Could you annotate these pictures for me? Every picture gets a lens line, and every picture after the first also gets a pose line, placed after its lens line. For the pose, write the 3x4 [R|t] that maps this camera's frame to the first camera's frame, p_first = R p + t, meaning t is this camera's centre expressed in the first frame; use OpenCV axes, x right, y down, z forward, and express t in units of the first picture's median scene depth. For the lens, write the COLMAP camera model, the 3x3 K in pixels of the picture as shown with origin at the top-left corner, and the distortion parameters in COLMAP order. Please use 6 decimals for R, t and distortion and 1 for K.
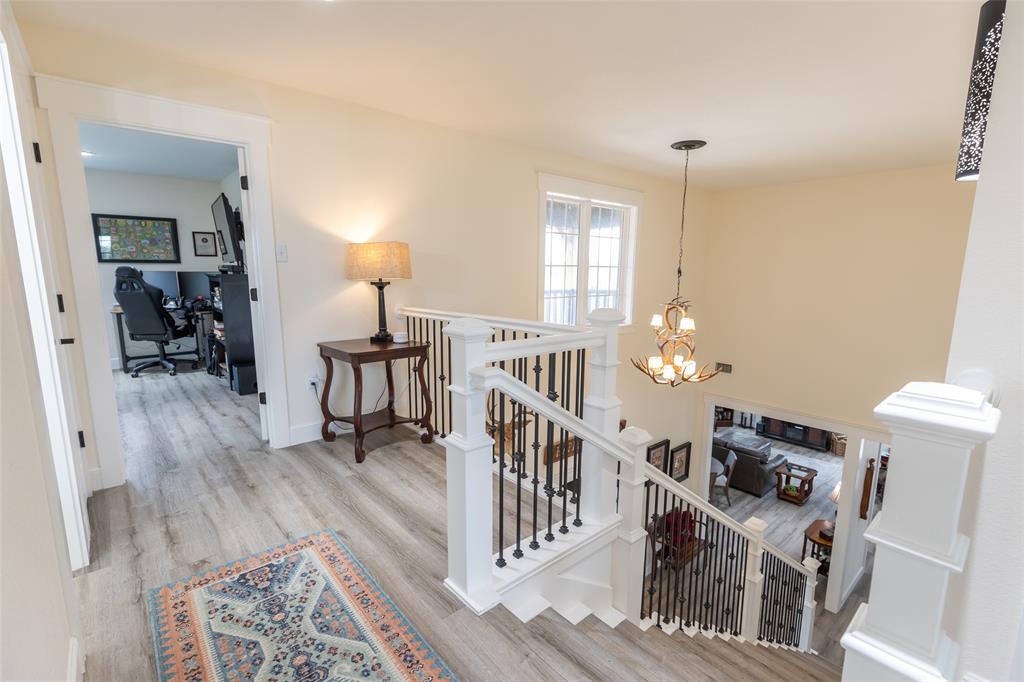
lens RADIAL K [[462.8, 0, 510.3], [0, 462.8, 345.1], [0, 0, 1]] dist [0.004705, 0.001006]
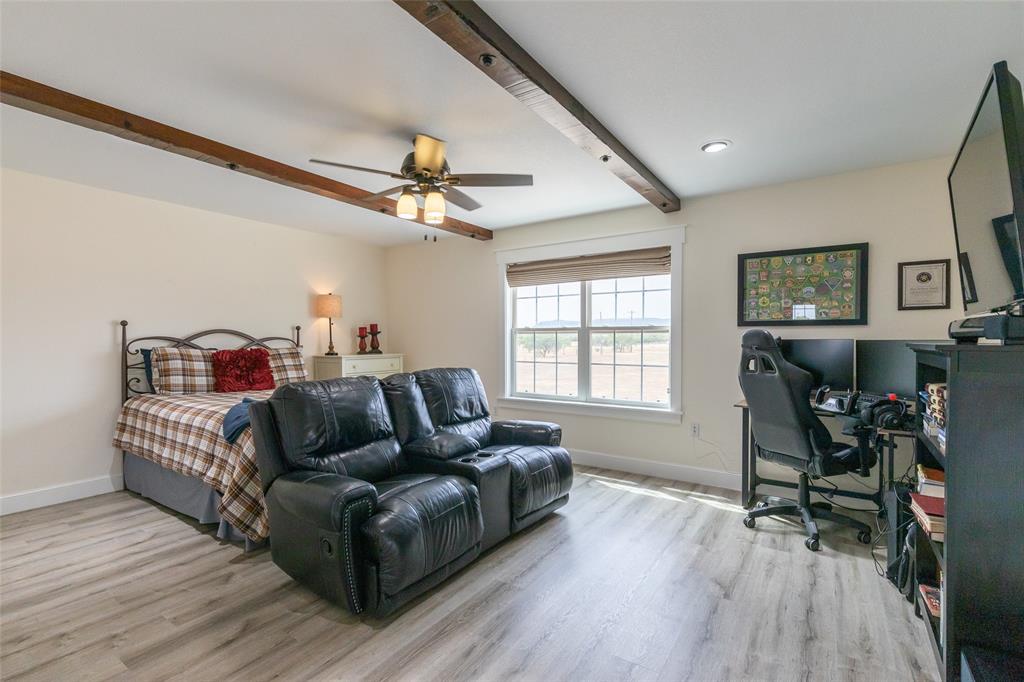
lens RADIAL K [[462.8, 0, 508.7], [0, 462.8, 345.8], [0, 0, 1]] dist [0.004705, 0.001006]
pose [[0.252687, 0.010069, -0.967496, -0.327667], [-0.155803, 0.987320, -0.030417, -0.079226], [0.954921, 0.158424, 0.251052, 0.523666]]
